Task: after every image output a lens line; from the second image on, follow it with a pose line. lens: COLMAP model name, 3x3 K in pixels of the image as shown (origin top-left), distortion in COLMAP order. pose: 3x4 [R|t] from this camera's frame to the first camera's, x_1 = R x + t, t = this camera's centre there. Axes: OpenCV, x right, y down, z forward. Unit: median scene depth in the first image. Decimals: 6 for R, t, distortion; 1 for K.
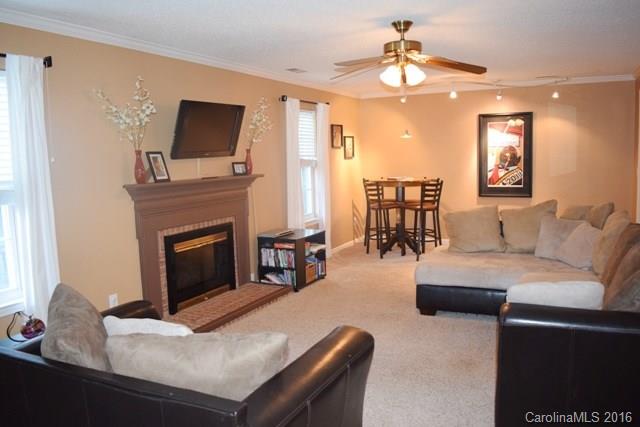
lens RADIAL K [[518.1, 0, 320.0], [0, 518.1, 213.5], [0, 0, 1]] dist [-0.009457, -0.003673]
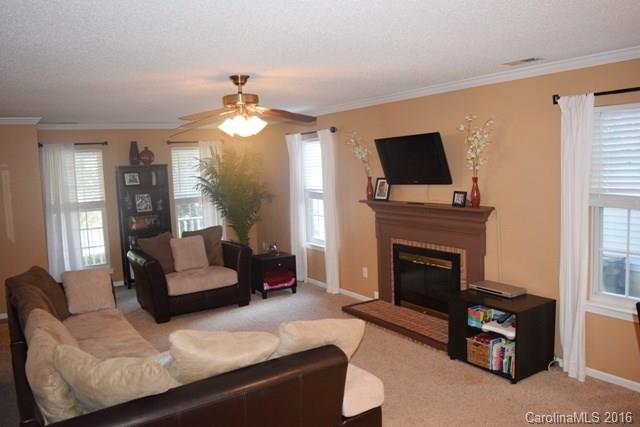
lens RADIAL K [[497.9, 0, 320.0], [0, 497.9, 213.5], [0, 0, 1]] dist [-0.000785, 0.000717]
pose [[-0.504656, 0.138909, -0.852072, 0.795289], [-0.042257, 0.981813, 0.185088, -0.236990], [0.862286, 0.129411, -0.489608, 1.364810]]
